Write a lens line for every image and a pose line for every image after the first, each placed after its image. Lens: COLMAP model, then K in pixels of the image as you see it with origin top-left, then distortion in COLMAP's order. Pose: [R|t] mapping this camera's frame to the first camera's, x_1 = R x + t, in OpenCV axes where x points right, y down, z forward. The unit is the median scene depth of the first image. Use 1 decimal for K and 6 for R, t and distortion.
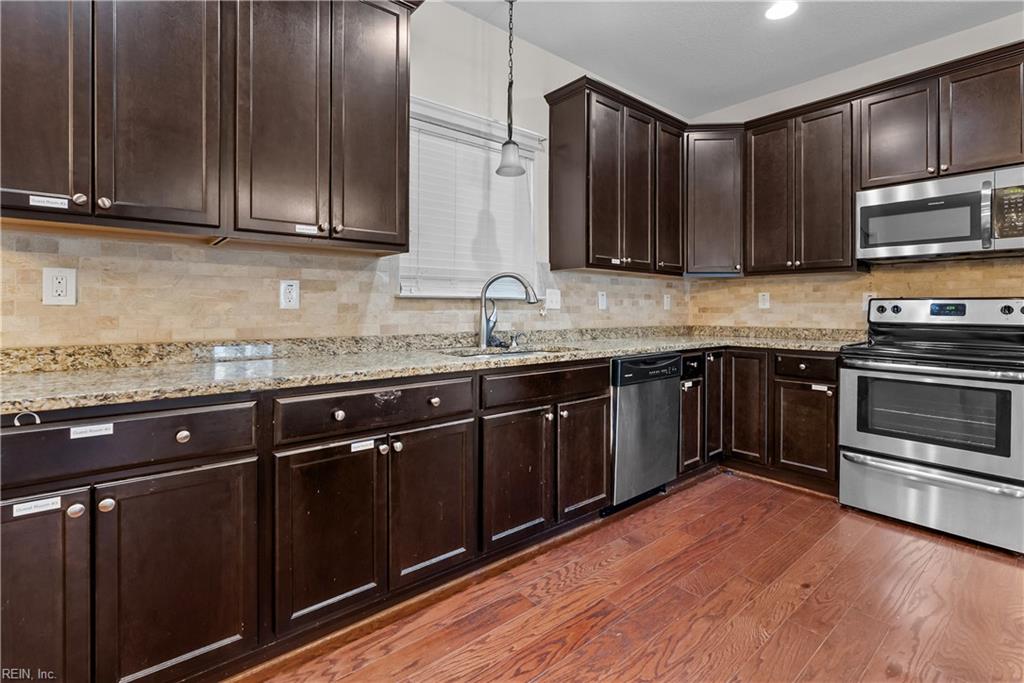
lens RADIAL K [[470.4, 0, 514.7], [0, 470.4, 310.8], [0, 0, 1]] dist [-0.015724, 0.000267]
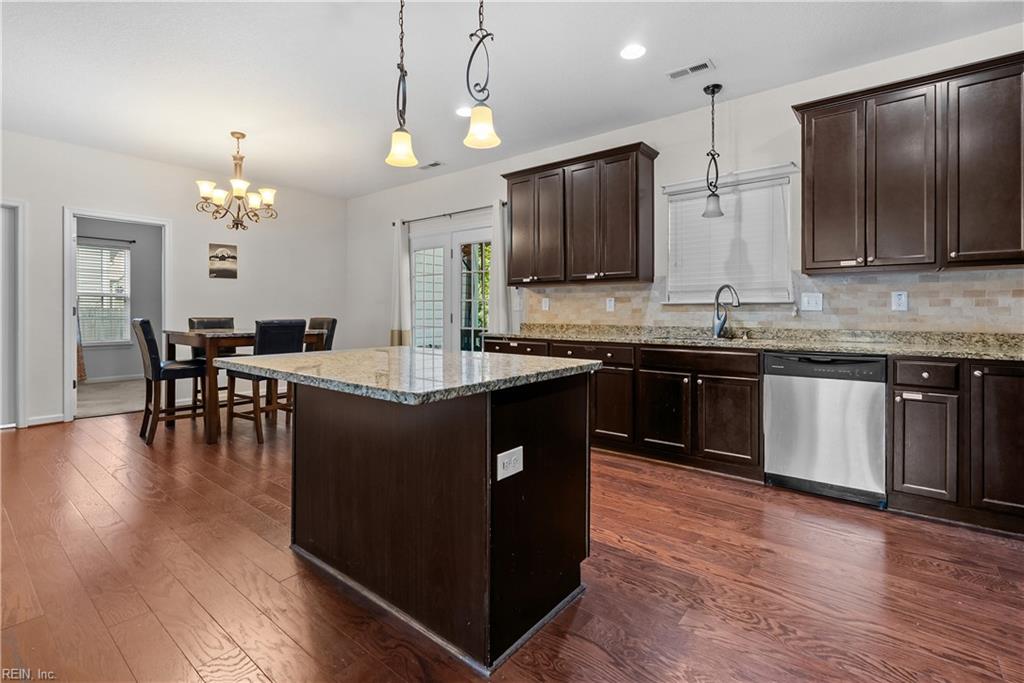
lens RADIAL K [[470.4, 0, 511.0], [0, 470.4, 314.2], [0, 0, 1]] dist [-0.015724, 0.000267]
pose [[0.190608, 0.000602, -0.981666, 1.378542], [-0.003249, 0.999995, -0.000017, 0.009382], [0.981661, 0.003192, 0.190609, 0.131916]]
